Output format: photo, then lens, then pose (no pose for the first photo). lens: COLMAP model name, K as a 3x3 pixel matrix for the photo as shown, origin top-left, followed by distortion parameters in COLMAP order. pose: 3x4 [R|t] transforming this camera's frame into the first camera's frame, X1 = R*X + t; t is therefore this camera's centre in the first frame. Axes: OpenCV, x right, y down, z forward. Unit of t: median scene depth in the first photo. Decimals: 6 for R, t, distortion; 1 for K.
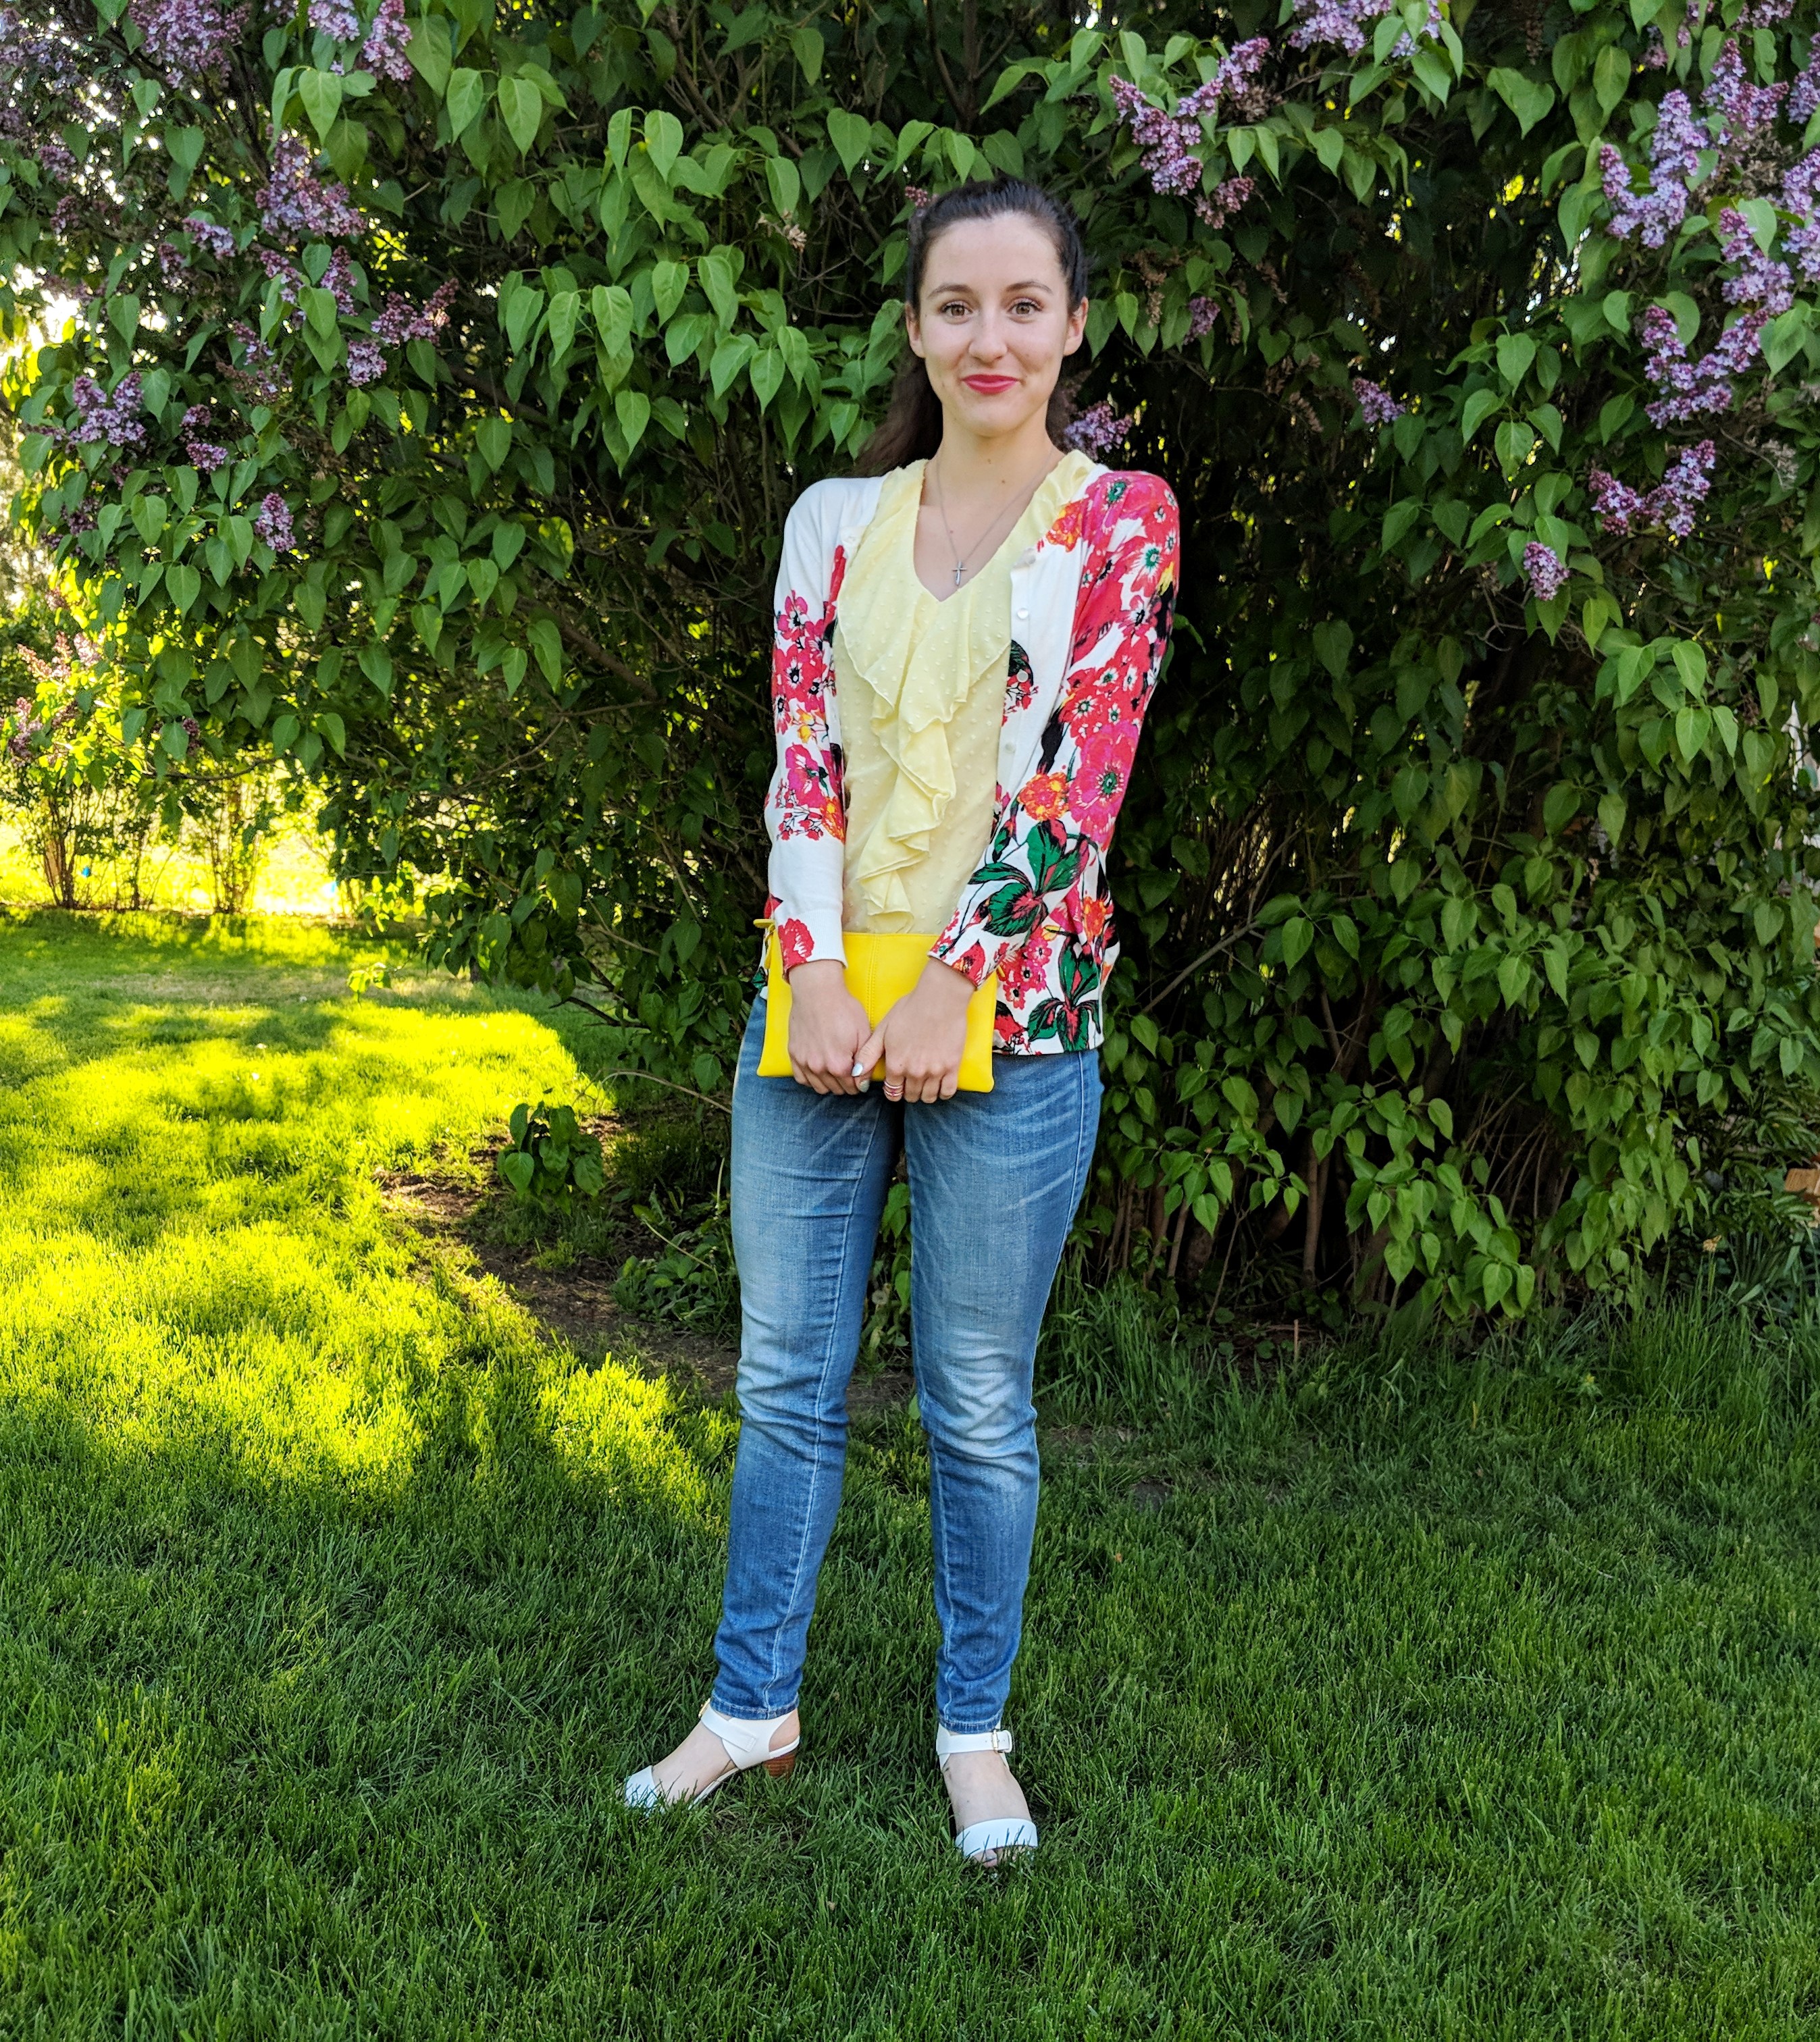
lens RADIAL K [[2199.1, 0, 910.0], [0, 2199.1, 1021.0], [0, 0, 1]] dist [0.029126, -0.008484]
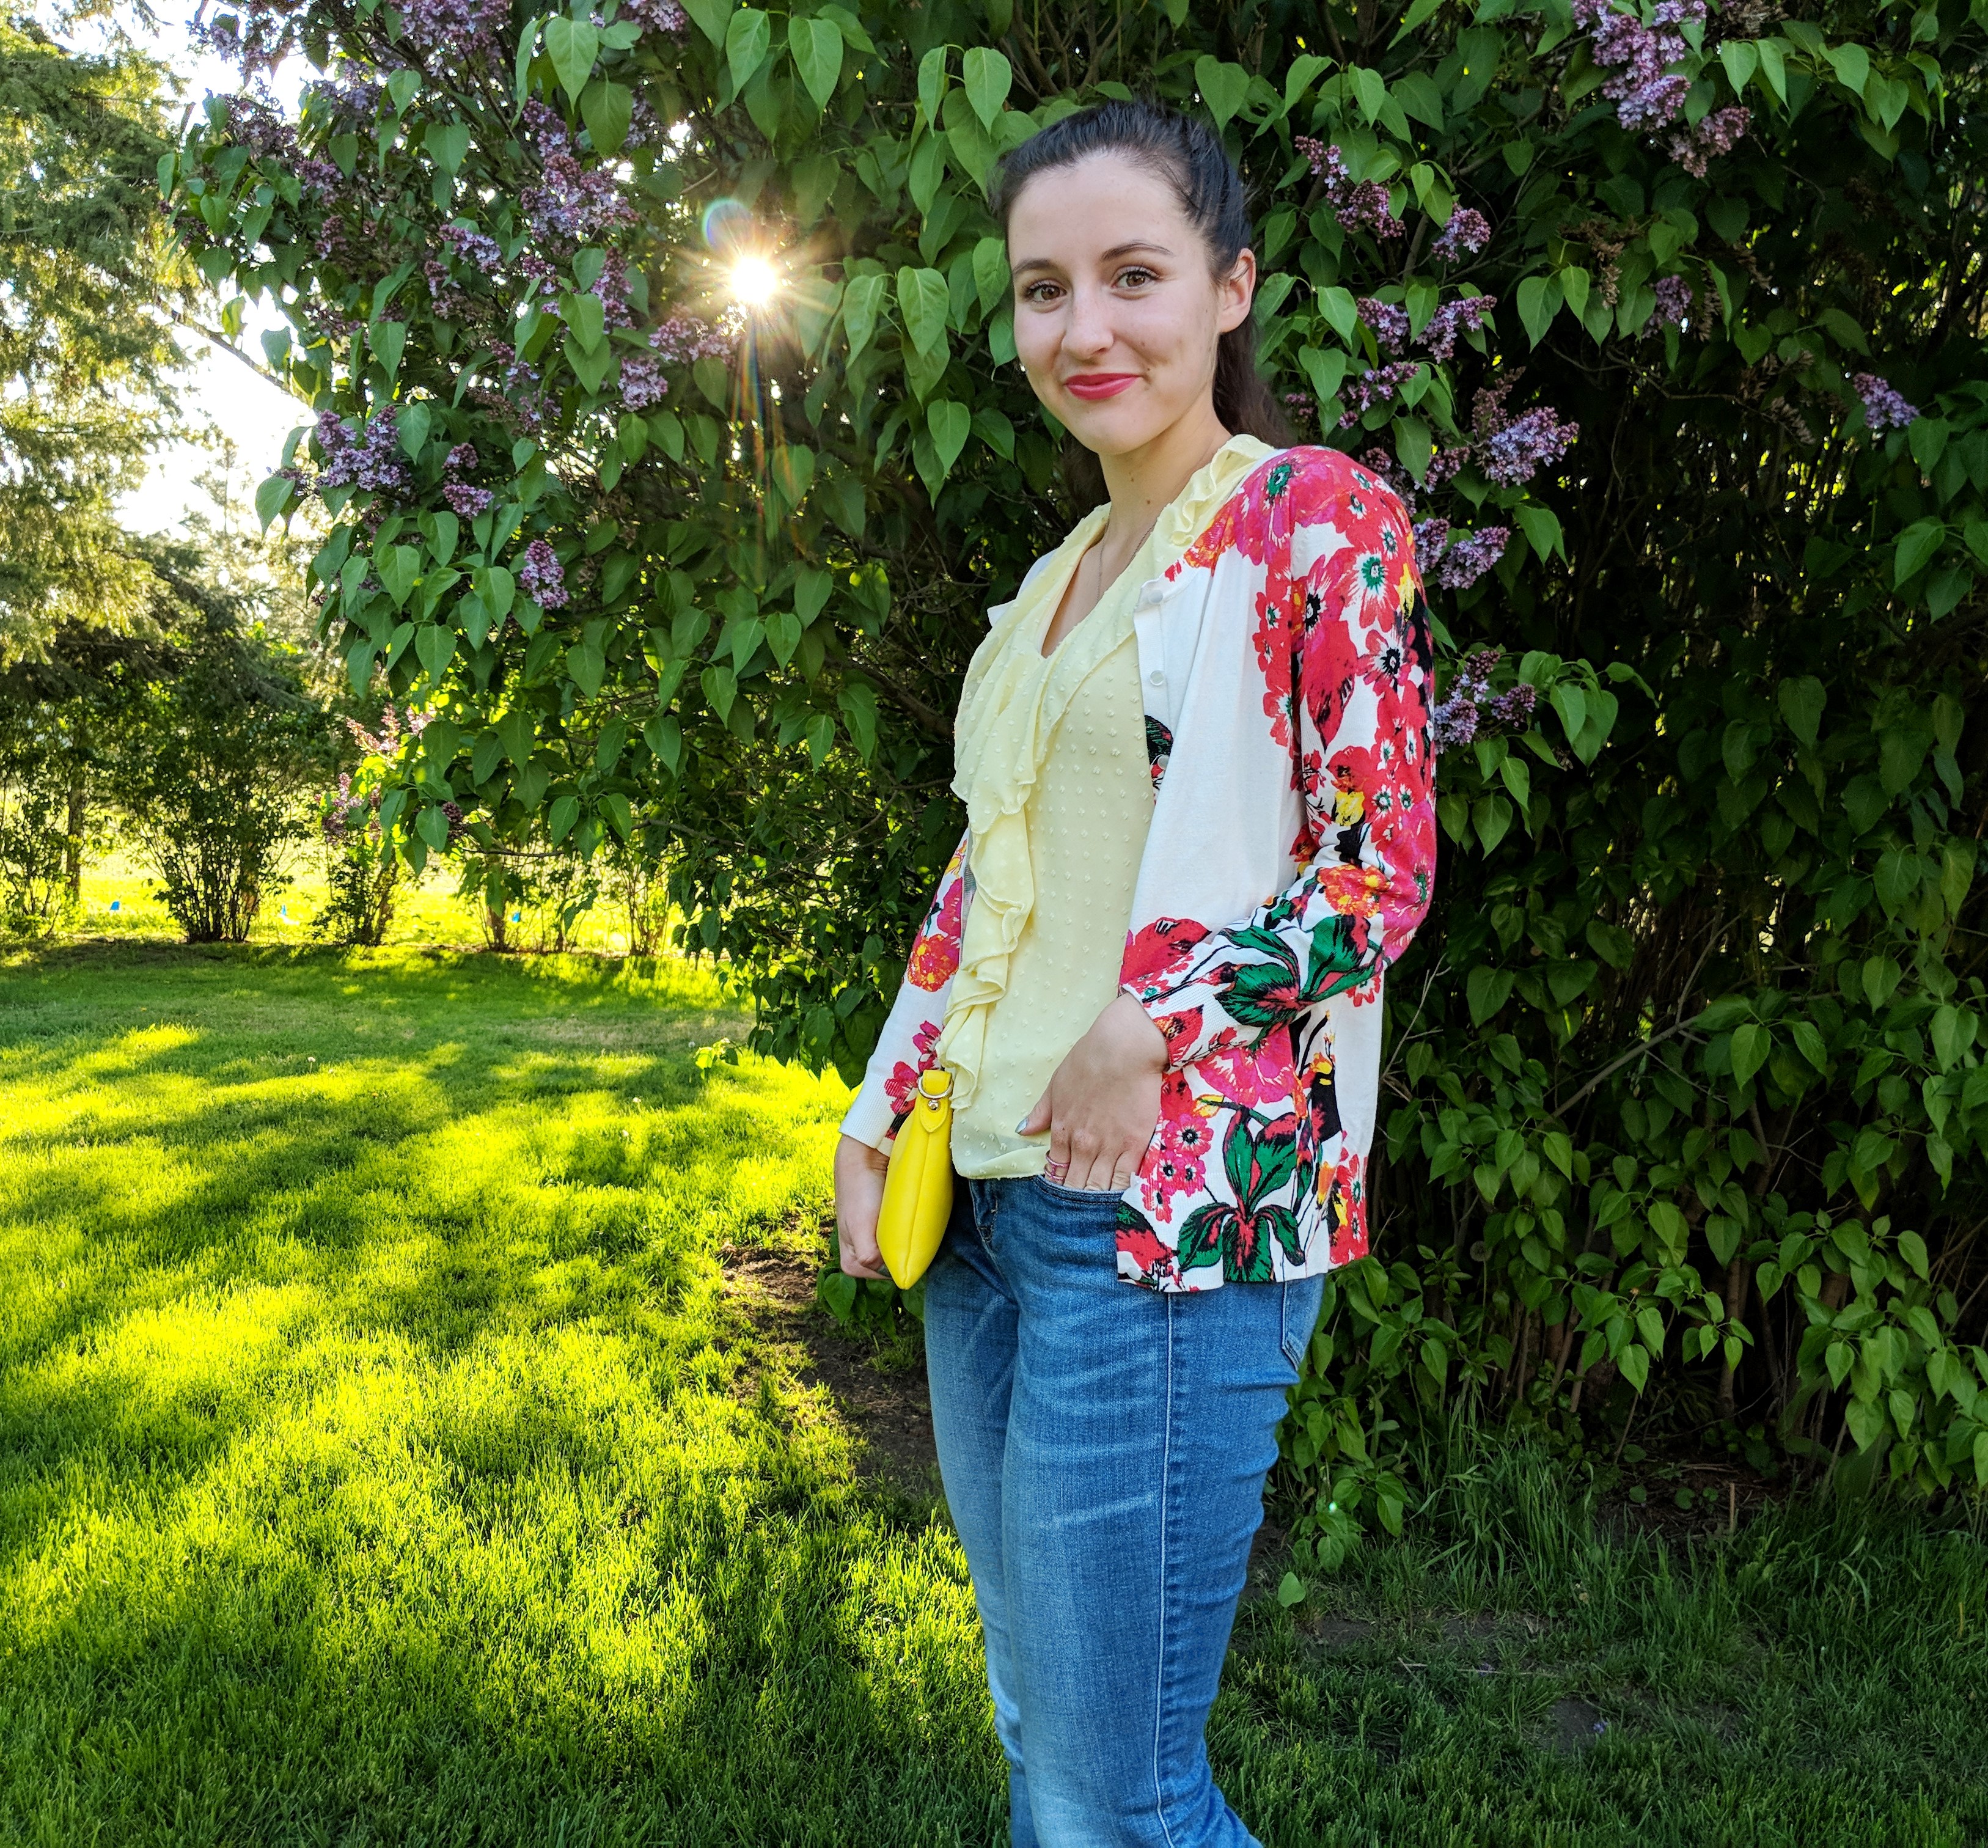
lens RADIAL K [[1837.2, 0, 994.0], [0, 1837.2, 924.0], [0, 0, 1]] dist [0.003306, 0.003431]
pose [[0.989426, 0.007701, -0.144832, -0.008371], [-0.015030, 0.998657, -0.049581, -0.045955], [0.144256, 0.051234, 0.988213, 0.259929]]
